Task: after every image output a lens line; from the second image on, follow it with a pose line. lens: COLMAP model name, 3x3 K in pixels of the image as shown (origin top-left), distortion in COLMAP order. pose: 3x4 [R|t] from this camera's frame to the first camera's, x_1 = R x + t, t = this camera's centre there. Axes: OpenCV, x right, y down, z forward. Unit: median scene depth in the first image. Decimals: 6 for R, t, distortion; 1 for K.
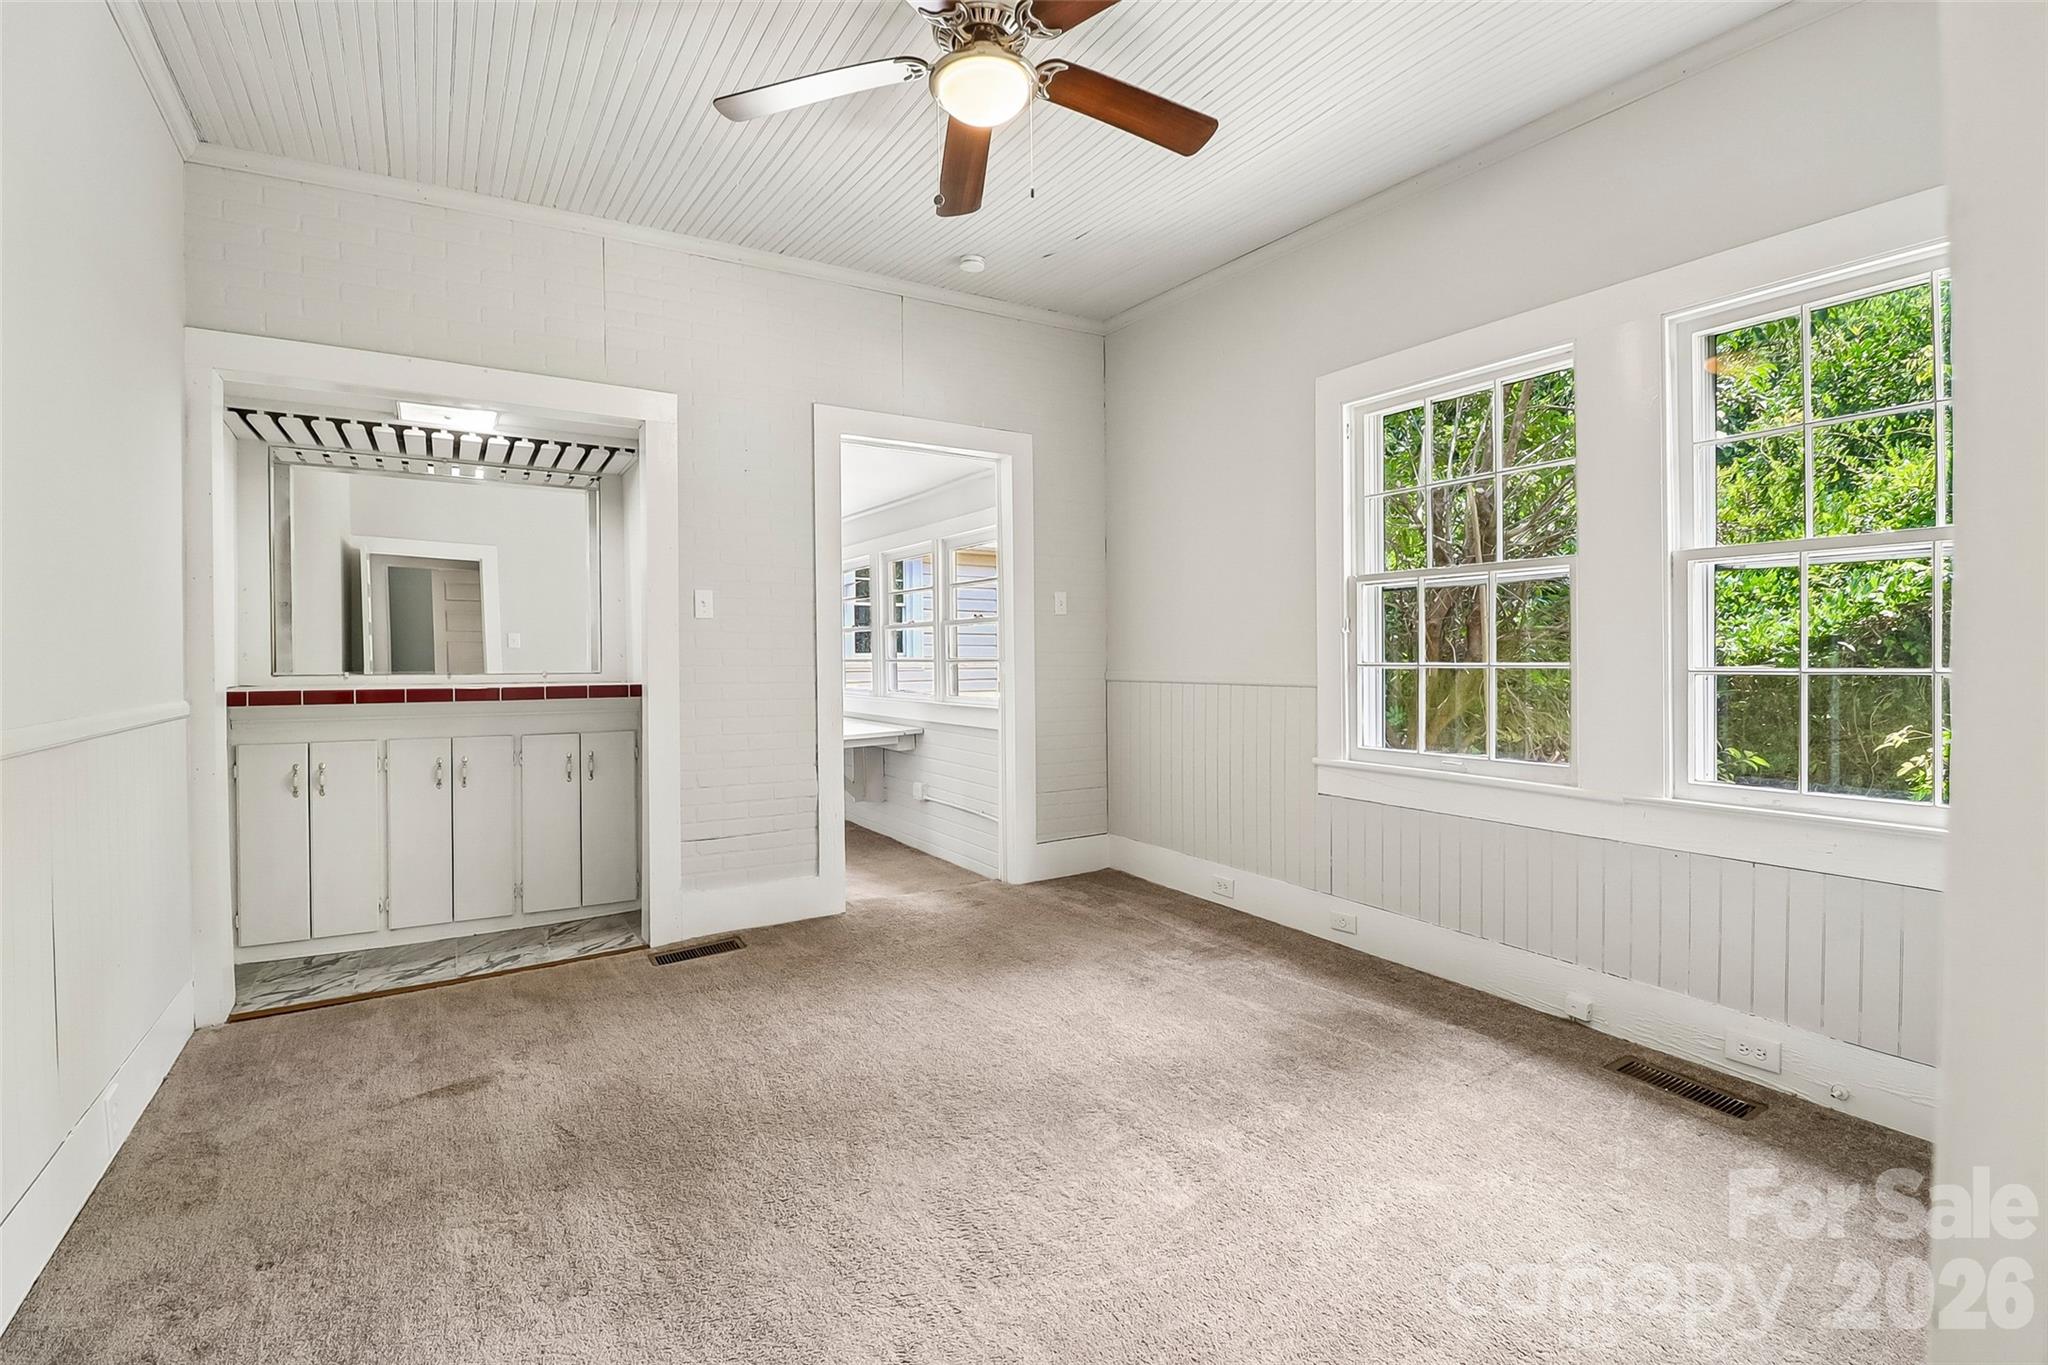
lens RADIAL K [[964.6, 0, 1022.3], [0, 964.6, 654.8], [0, 0, 1]] dist [0.000763, -0.016108]
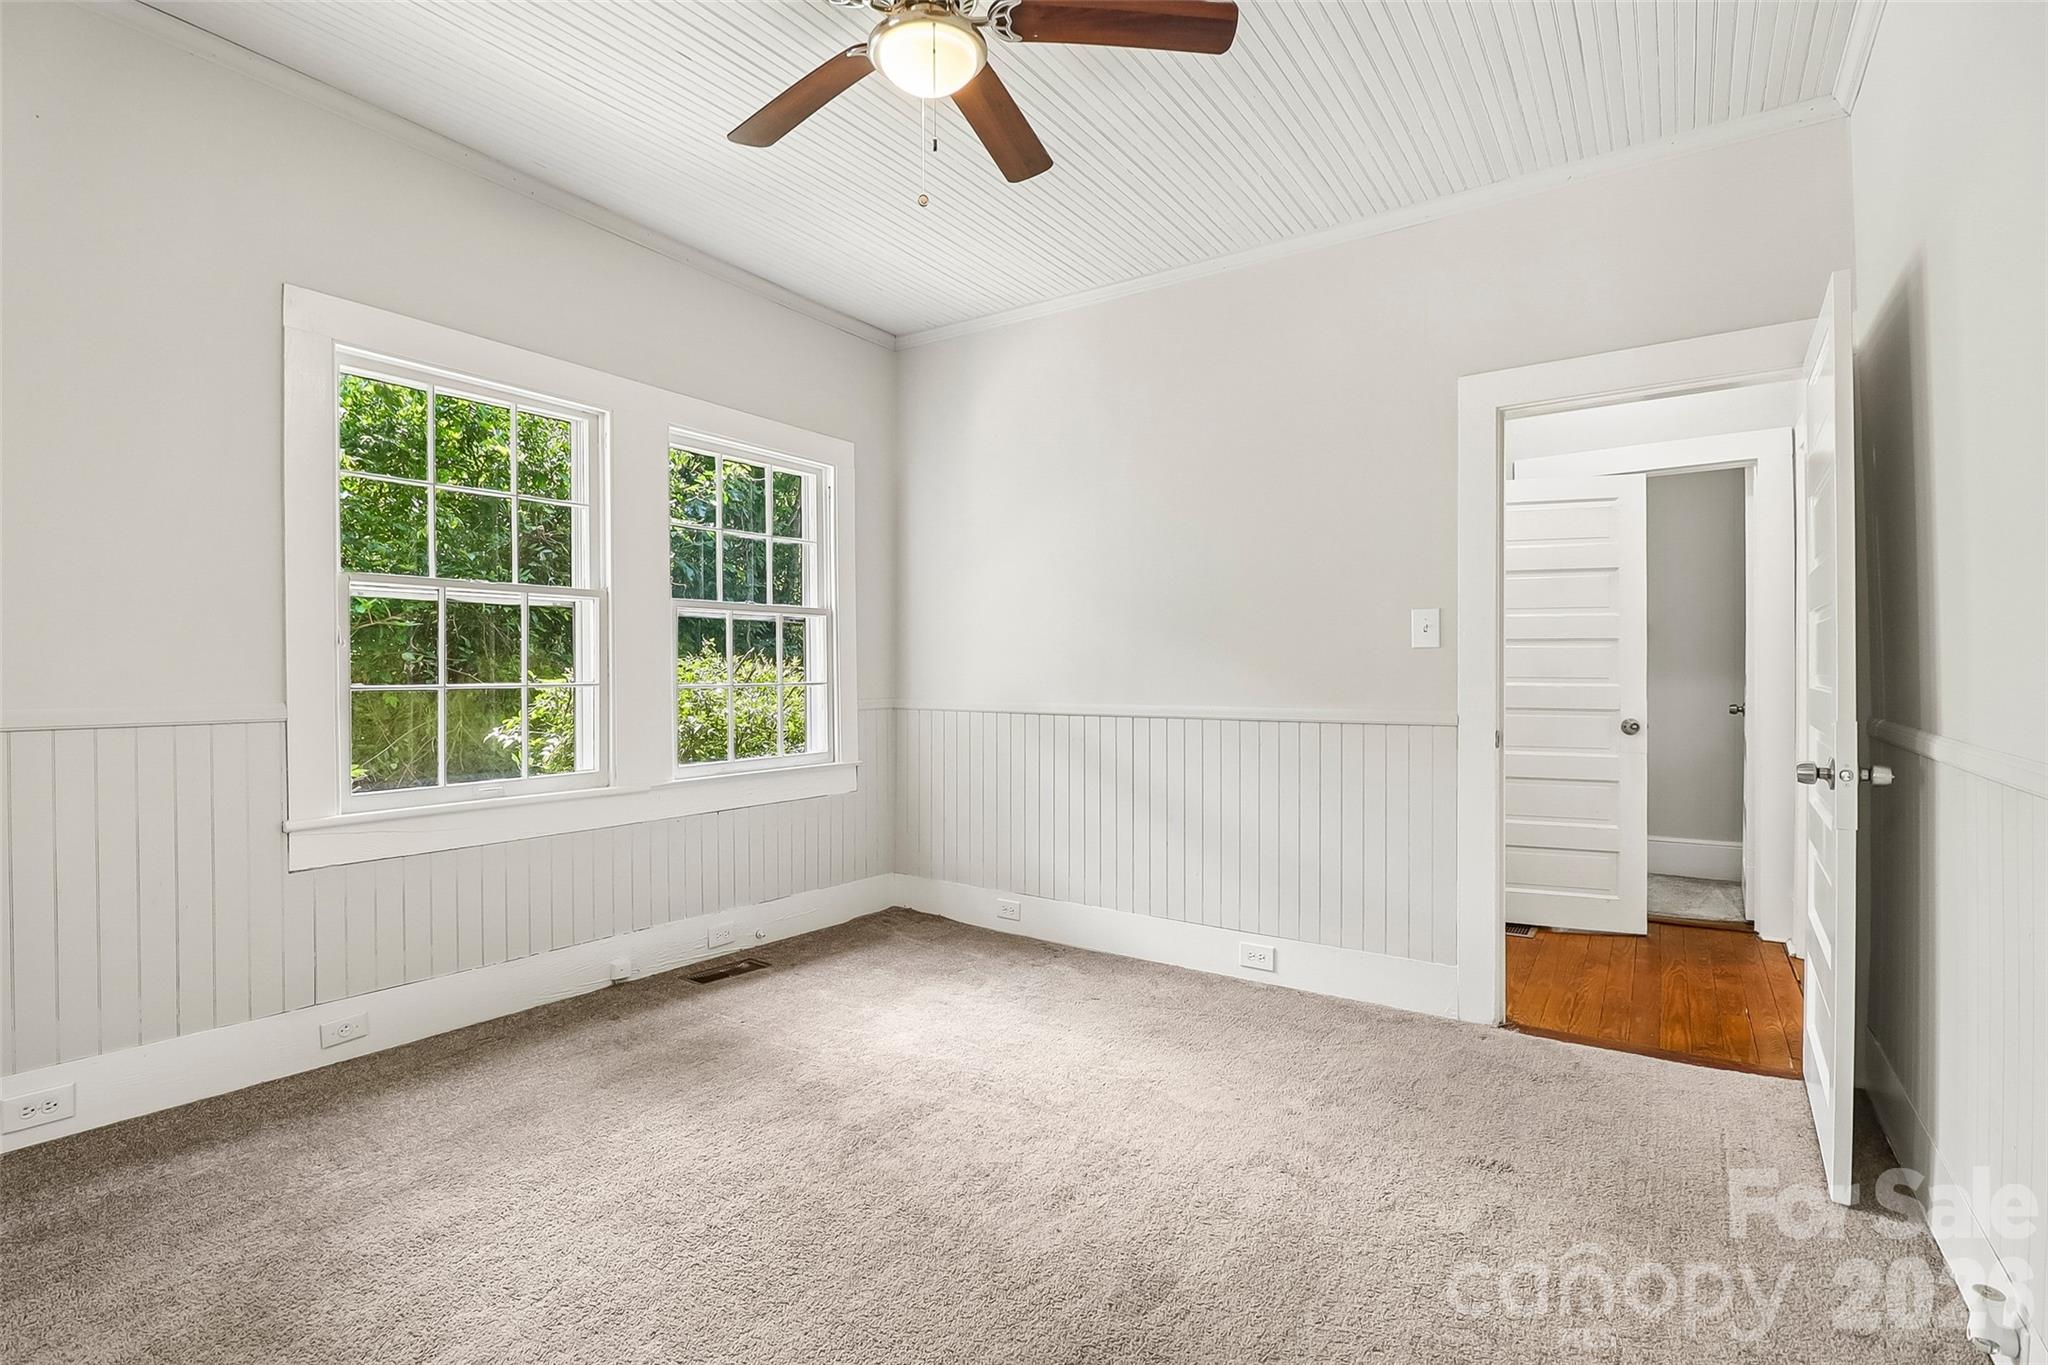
lens RADIAL K [[964.6, 0, 1022.3], [0, 964.6, 654.8], [0, 0, 1]] dist [0.000763, -0.016108]
pose [[-0.402297, 0.014773, 0.915390, -0.602996], [0.006158, 0.999891, -0.013430, -0.003188], [-0.915489, 0.000235, -0.402344, 0.860686]]
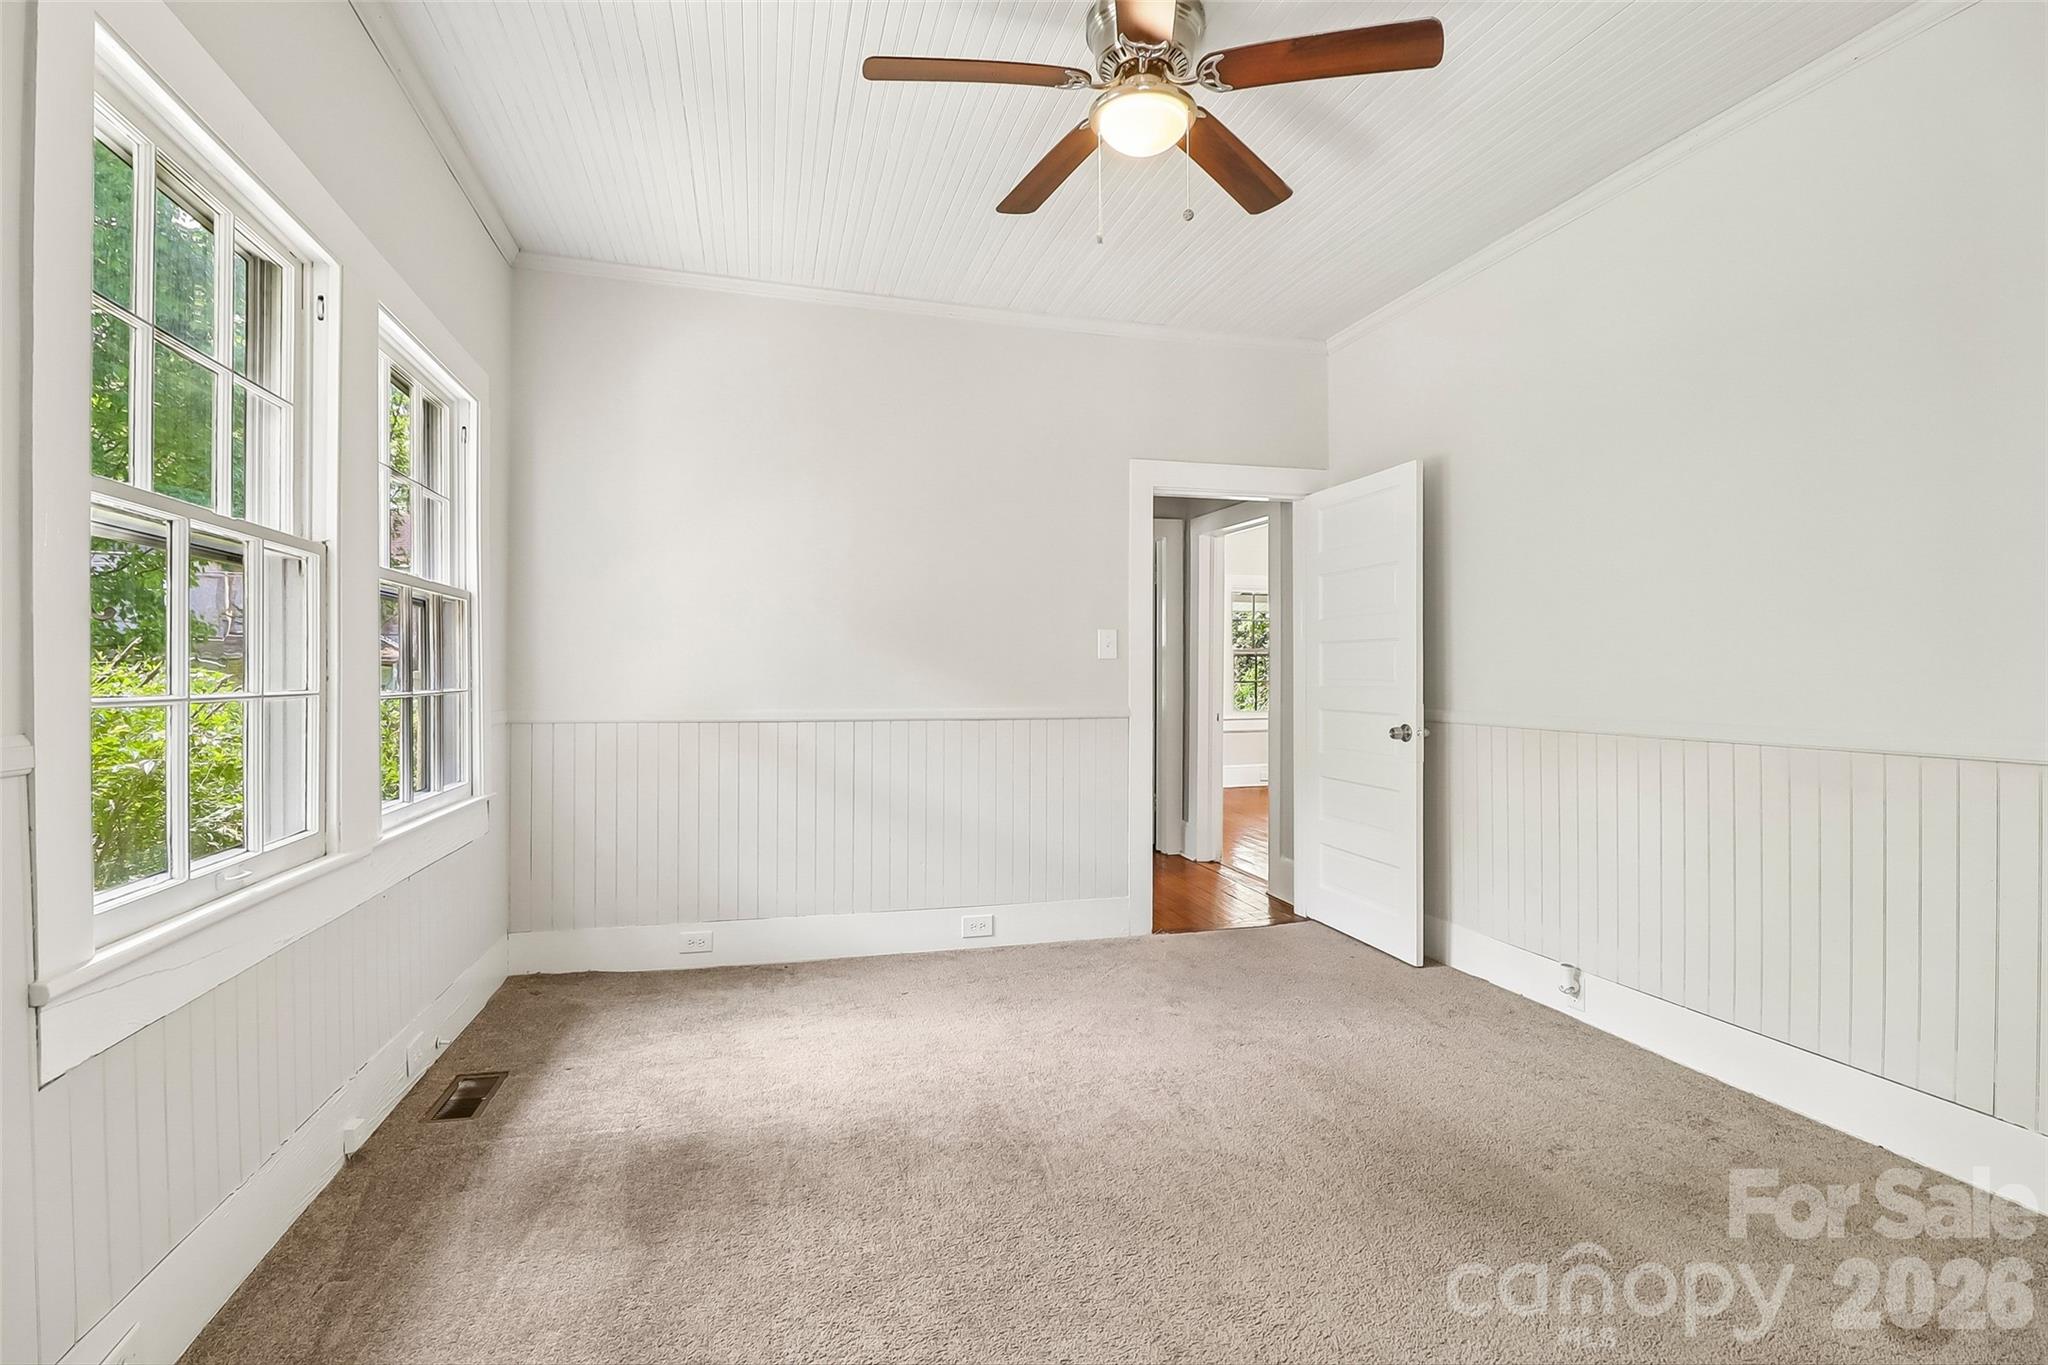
lens RADIAL K [[964.6, 0, 1022.3], [0, 964.6, 654.8], [0, 0, 1]] dist [0.000763, -0.016108]
pose [[-0.966822, 0.002403, 0.255441, -0.112641], [-0.002825, 0.999794, -0.020099, -0.000581], [-0.255437, -0.020154, -0.966616, 1.343614]]
